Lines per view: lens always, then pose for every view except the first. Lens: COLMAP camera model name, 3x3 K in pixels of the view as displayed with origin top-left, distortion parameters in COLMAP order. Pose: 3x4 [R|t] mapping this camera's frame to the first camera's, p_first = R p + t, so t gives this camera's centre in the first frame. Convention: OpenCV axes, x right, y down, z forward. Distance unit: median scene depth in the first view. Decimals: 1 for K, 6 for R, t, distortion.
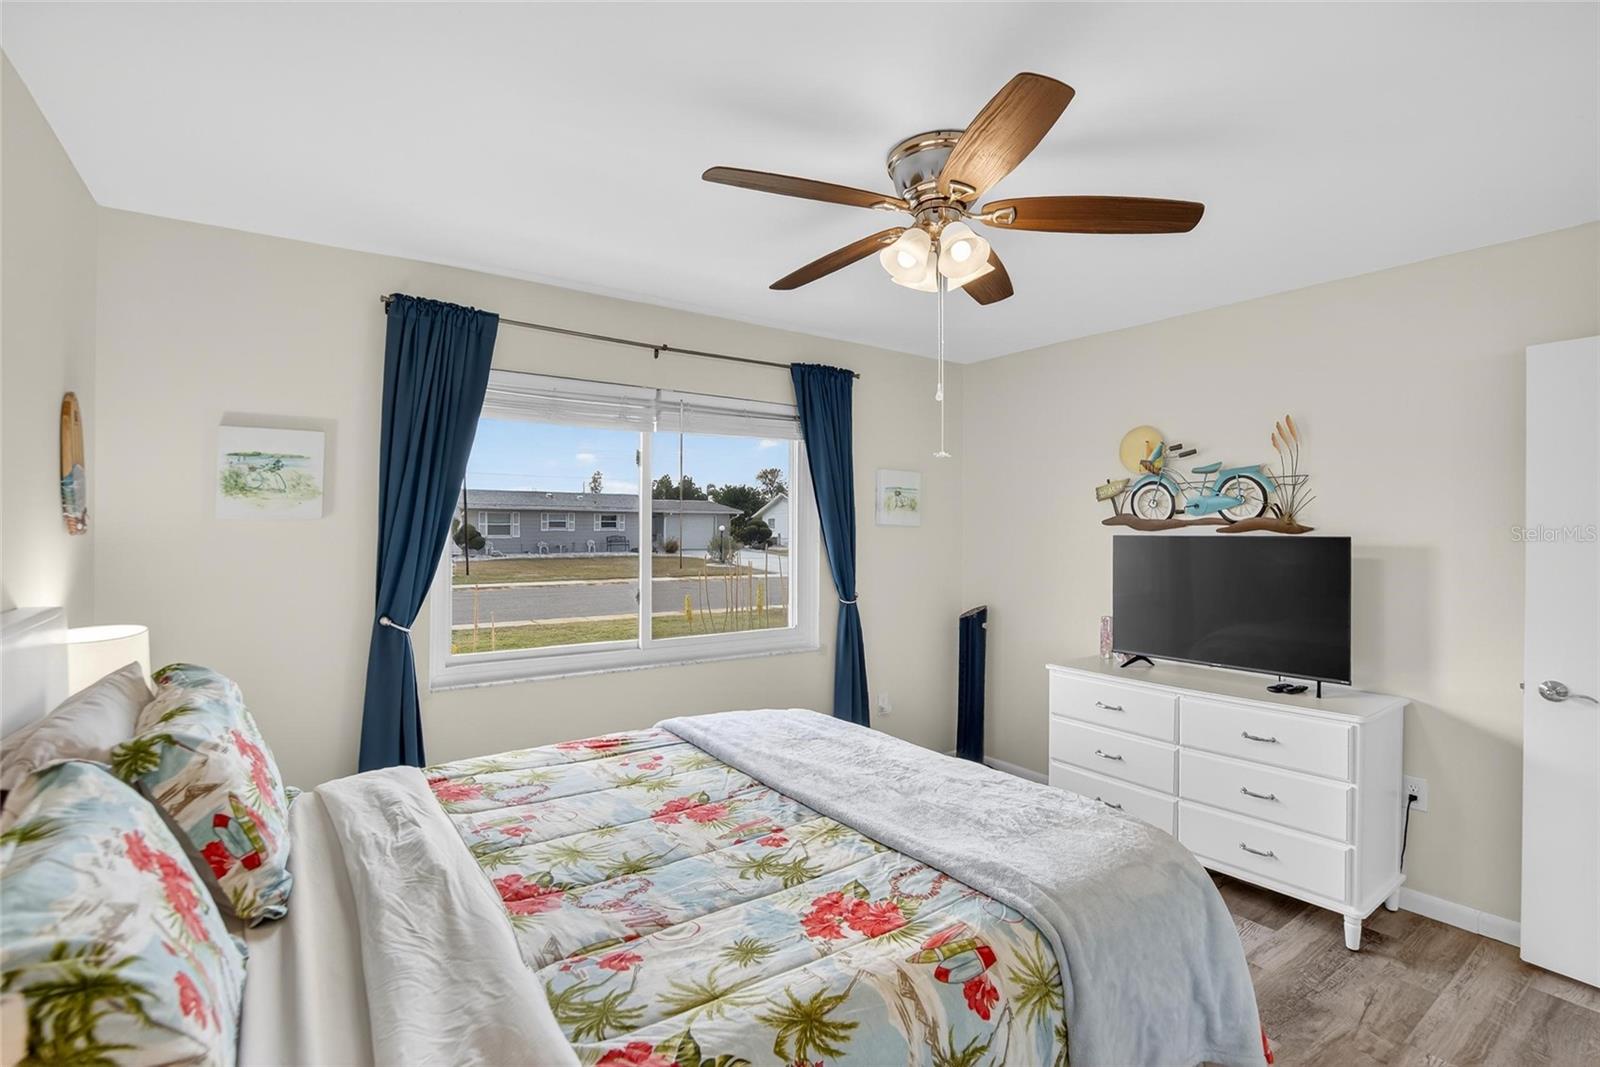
lens RADIAL K [[714.9, 0, 797.8], [0, 714.9, 521.5], [0, 0, 1]] dist [-0.030914, -0.000665]
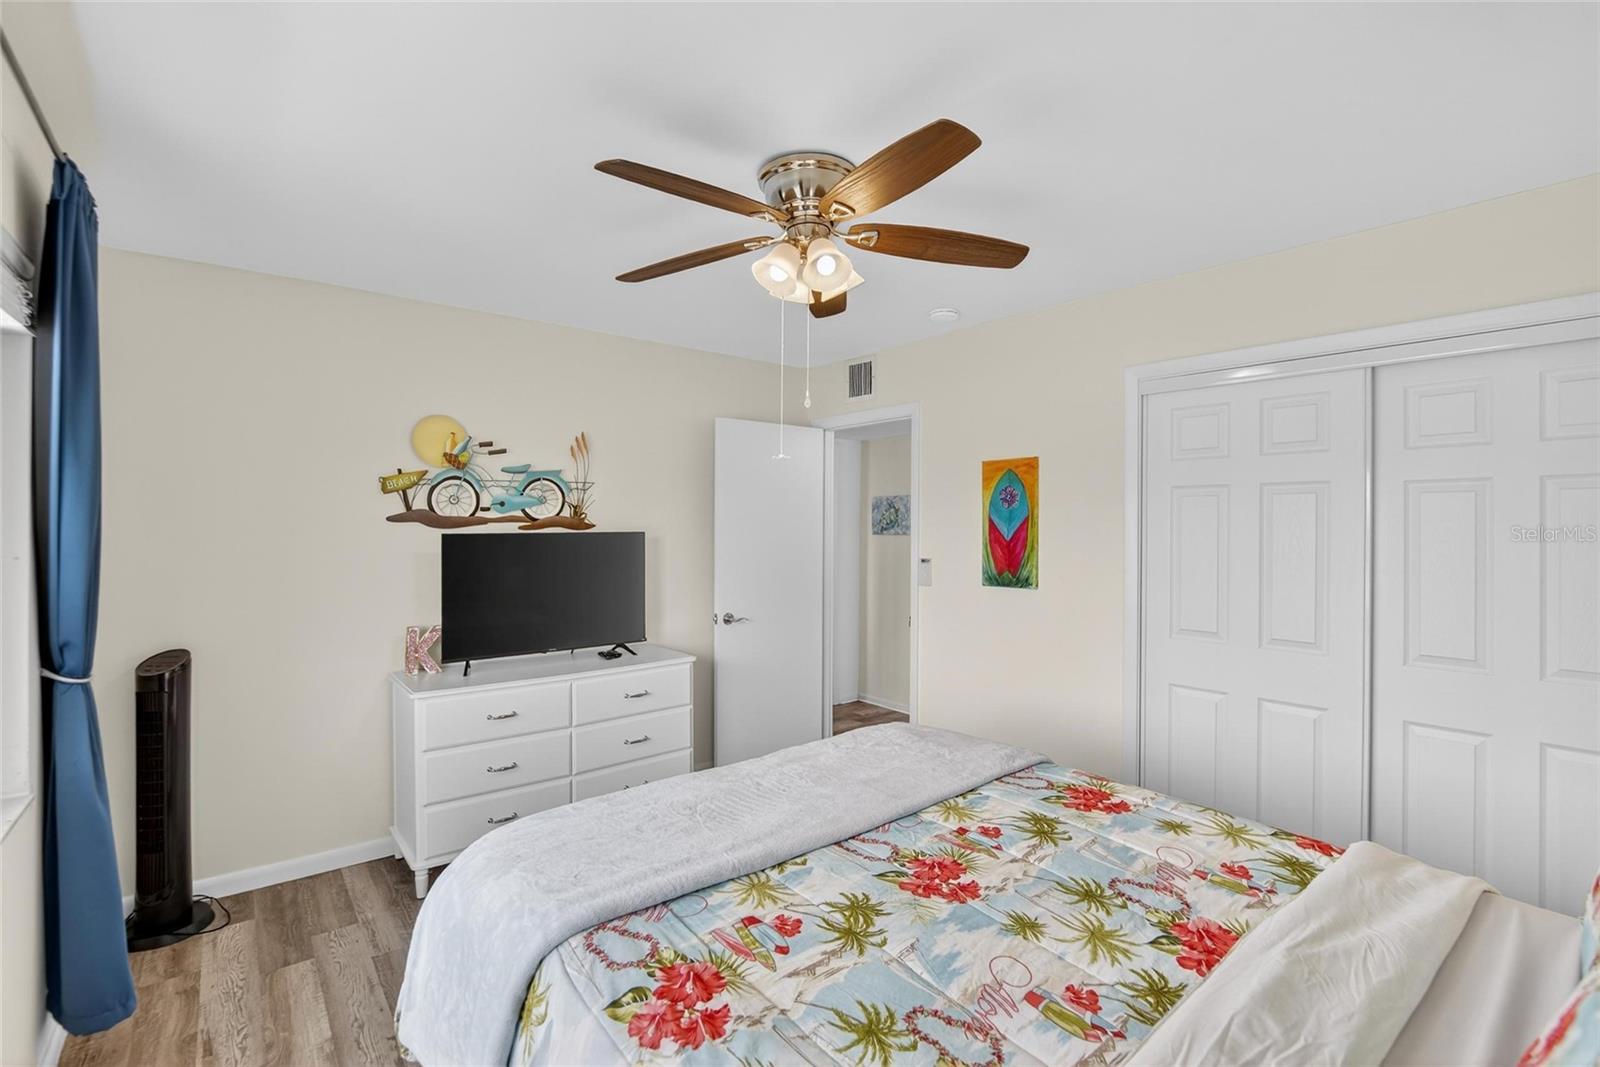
lens RADIAL K [[714.9, 0, 797.0], [0, 714.9, 538.6], [0, 0, 1]] dist [-0.030914, -0.000665]
pose [[-0.048707, -0.025940, 0.998476, -0.532149], [-0.014577, 0.999575, 0.025257, -0.004143], [-0.998707, -0.013325, -0.049064, 0.671796]]
